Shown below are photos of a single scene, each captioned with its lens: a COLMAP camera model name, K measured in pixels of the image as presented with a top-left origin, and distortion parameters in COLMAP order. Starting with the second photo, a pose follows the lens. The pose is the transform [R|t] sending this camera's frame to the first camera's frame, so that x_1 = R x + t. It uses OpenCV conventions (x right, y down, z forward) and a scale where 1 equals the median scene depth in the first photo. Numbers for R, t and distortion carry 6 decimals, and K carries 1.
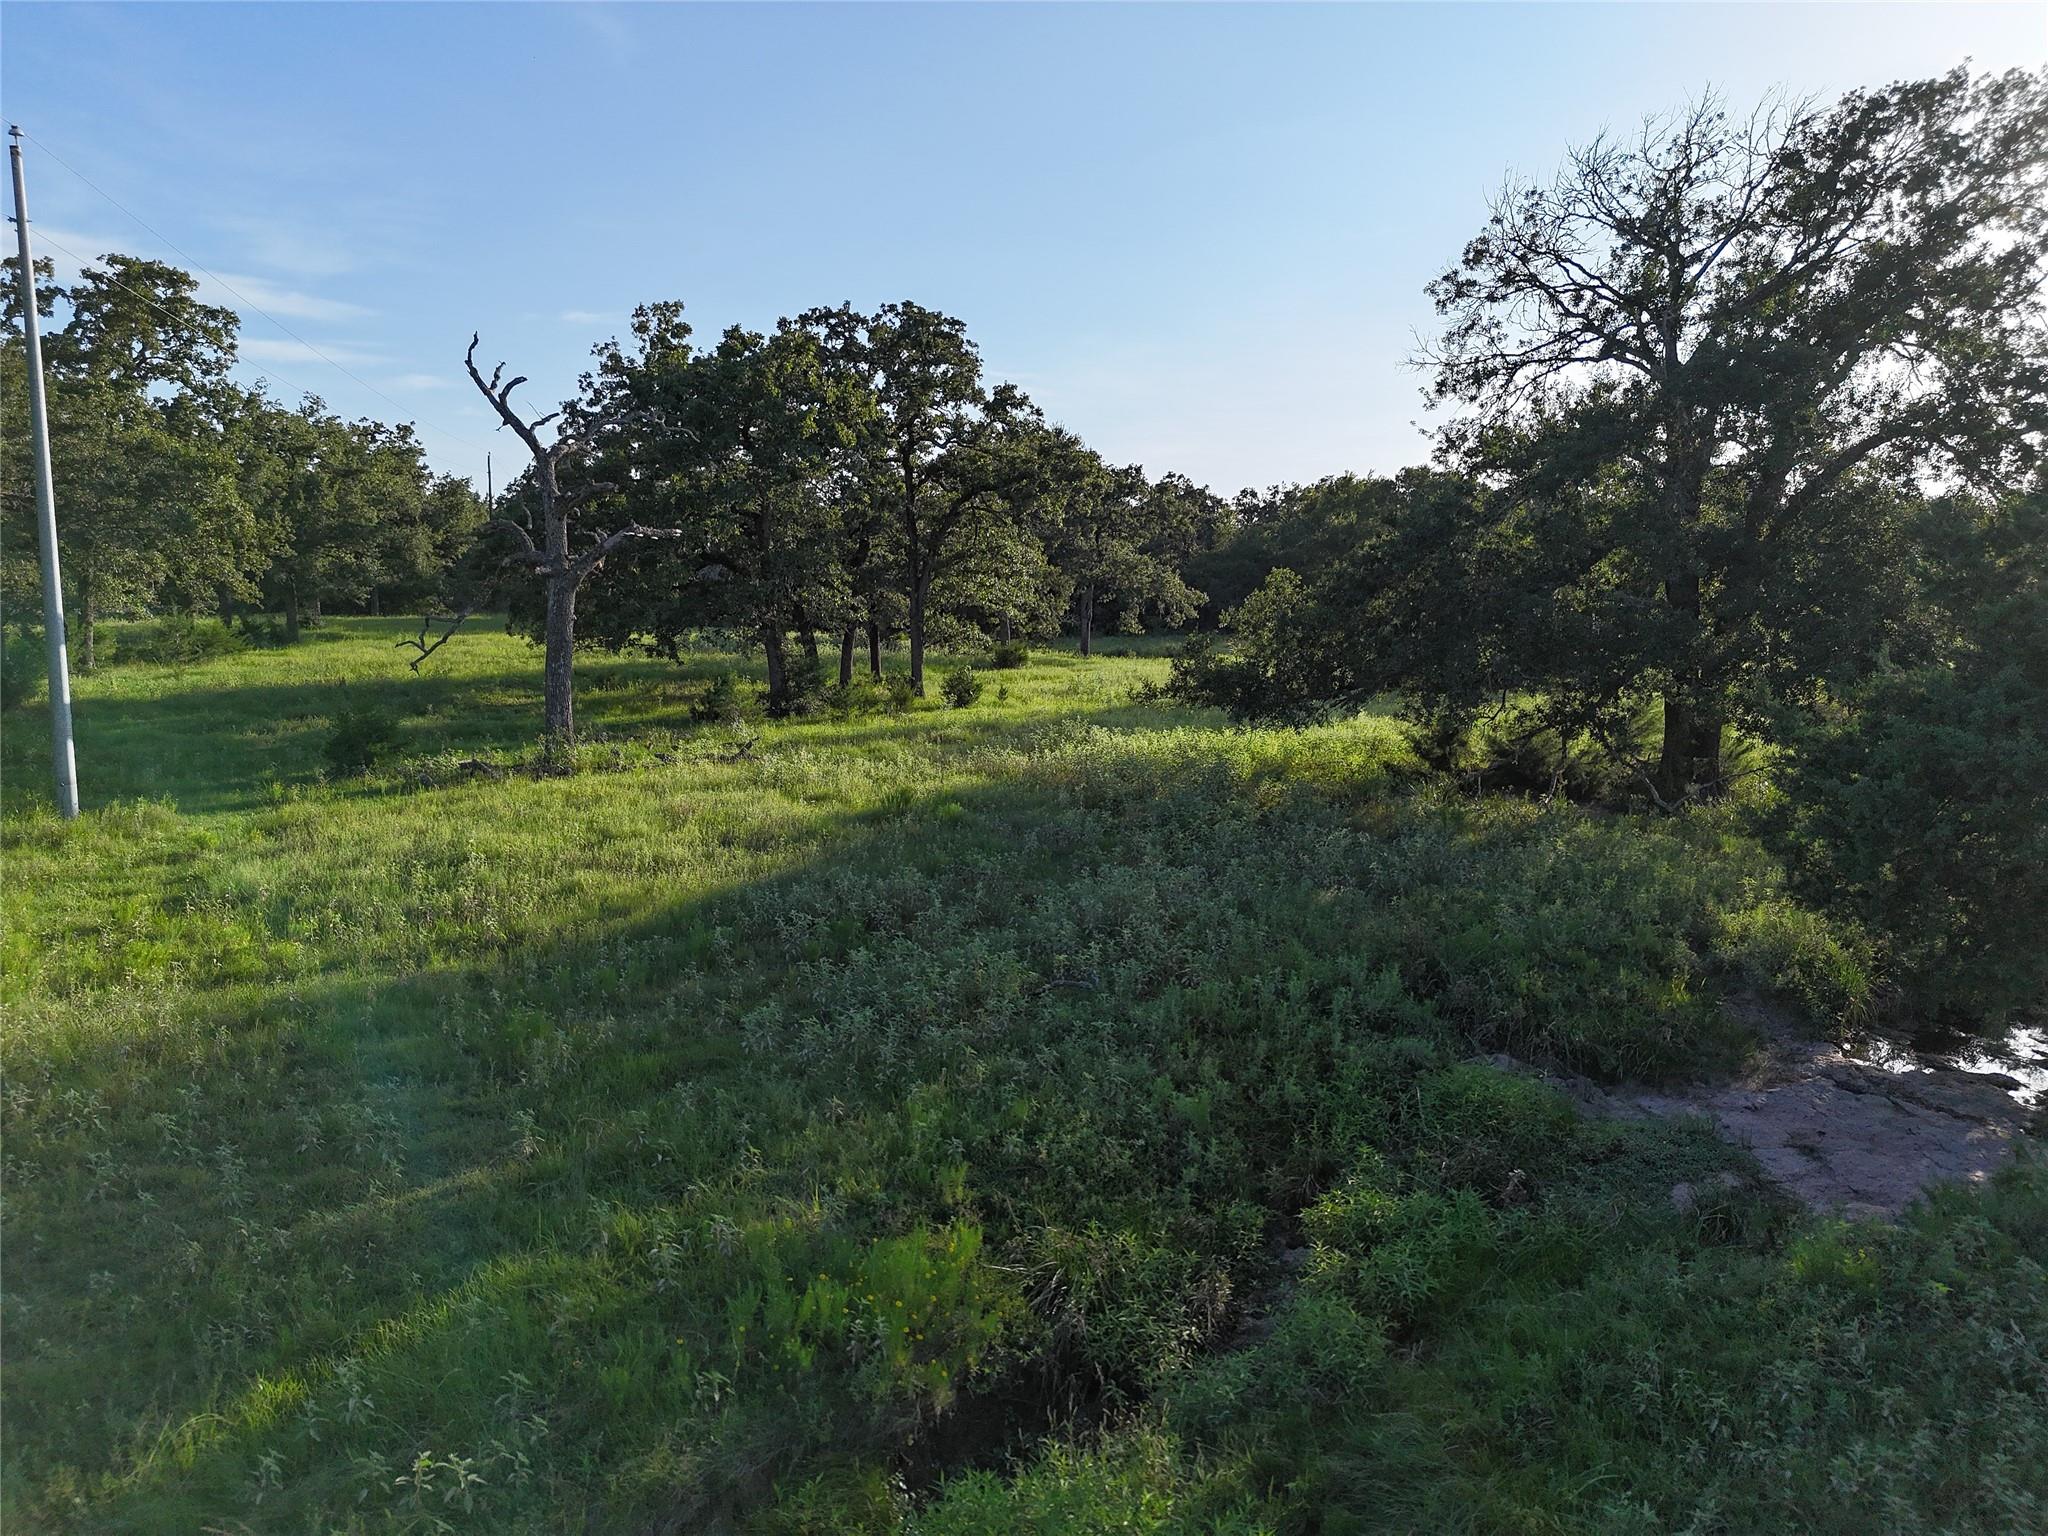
lens RADIAL K [[1436.6, 0, 1029.3], [0, 1436.6, 770.2], [0, 0, 1]] dist [0.039139, -0.027317]
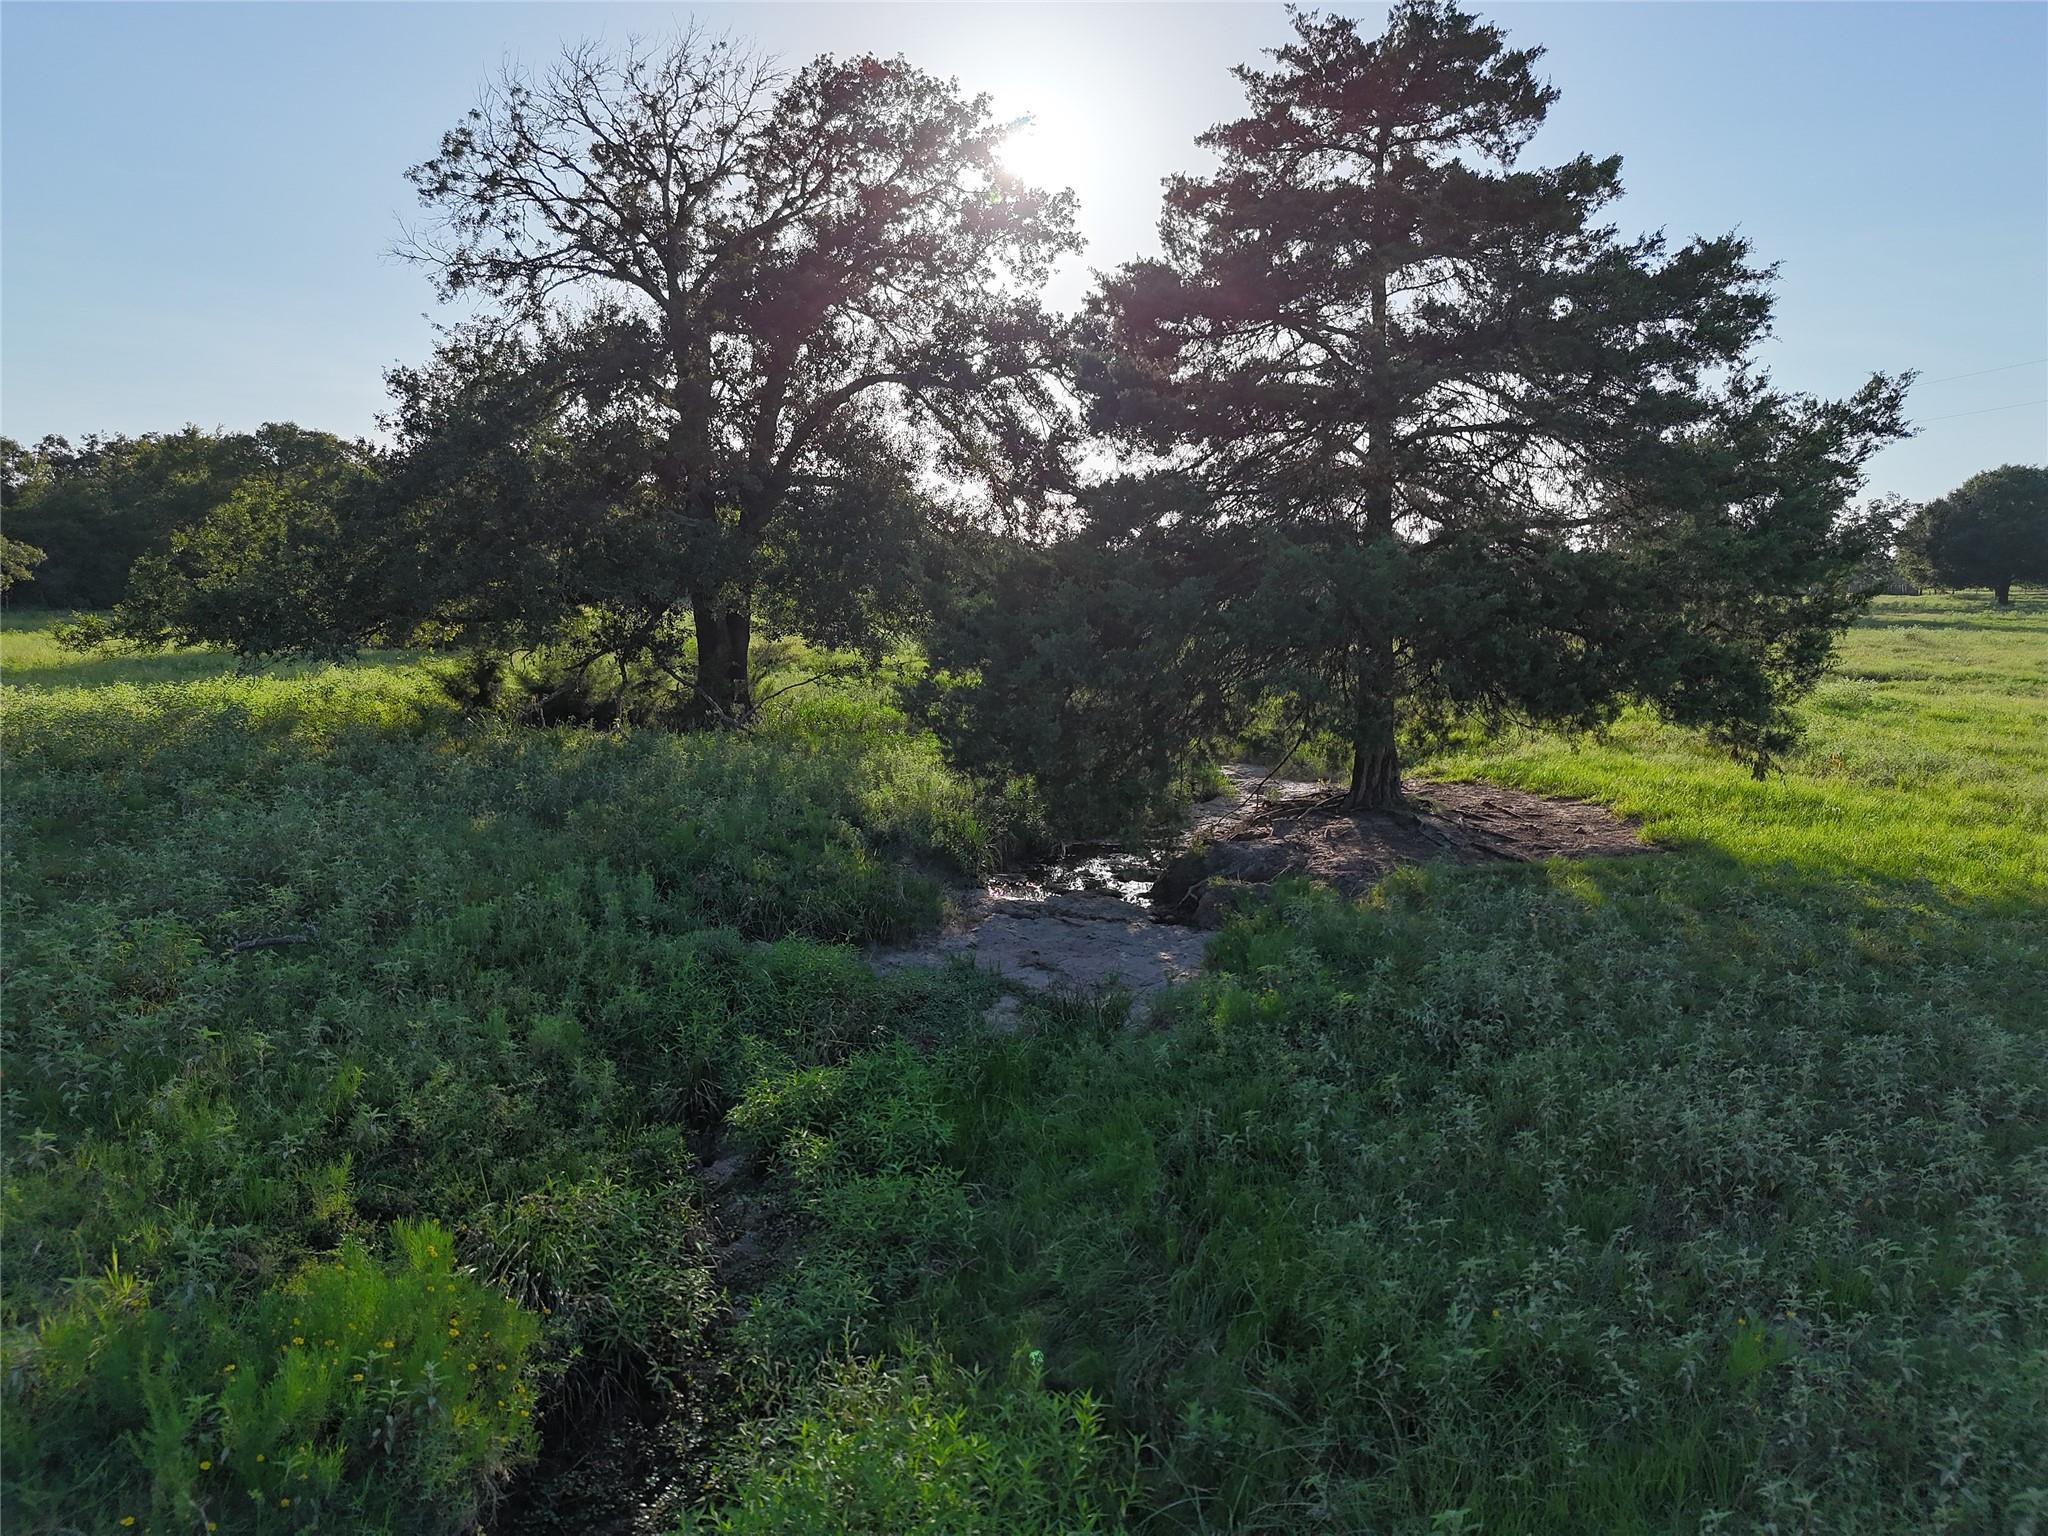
lens RADIAL K [[1436.6, 0, 1023.2], [0, 1436.6, 763.4], [0, 0, 1]] dist [0.039139, -0.027317]
pose [[0.723871, -0.083378, 0.684879, -0.094741], [0.085930, 0.995837, 0.030413, 0.035558], [-0.684564, 0.036837, 0.728022, 0.103100]]
